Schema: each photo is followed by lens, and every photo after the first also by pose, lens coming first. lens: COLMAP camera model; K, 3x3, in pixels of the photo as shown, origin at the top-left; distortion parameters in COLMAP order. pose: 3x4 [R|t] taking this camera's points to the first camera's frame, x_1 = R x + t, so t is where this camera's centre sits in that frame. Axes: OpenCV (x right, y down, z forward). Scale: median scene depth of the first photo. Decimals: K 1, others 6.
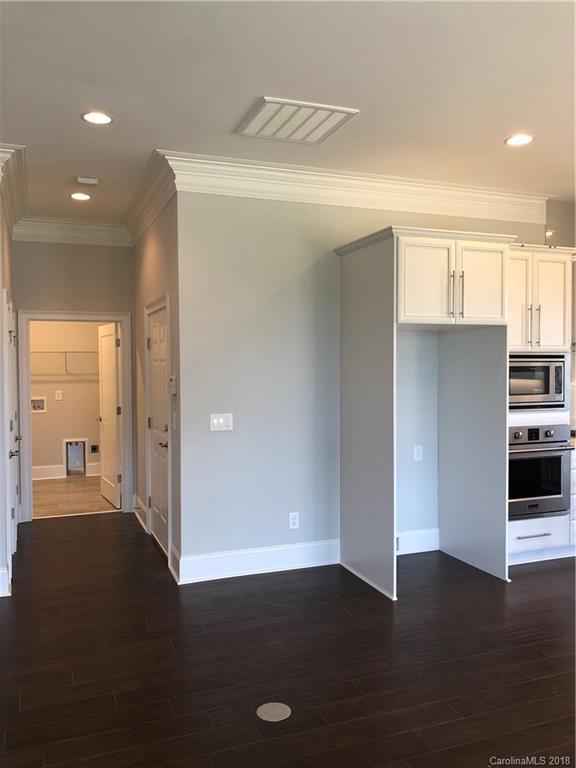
lens RADIAL K [[621.0, 0, 290.8], [0, 621.0, 376.4], [0, 0, 1]] dist [0.044474, -0.037900]
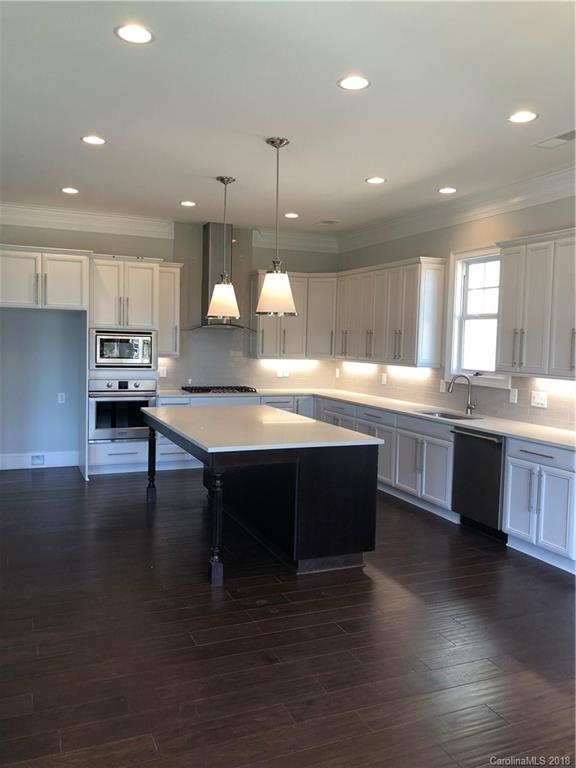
lens RADIAL K [[621.0, 0, 286.6], [0, 621.0, 376.6], [0, 0, 1]] dist [0.044474, -0.037900]
pose [[0.999131, 0.026274, 0.032366, 0.766002], [-0.027338, 0.999085, 0.032894, 0.014253], [-0.031472, -0.033750, 0.998935, -0.512057]]
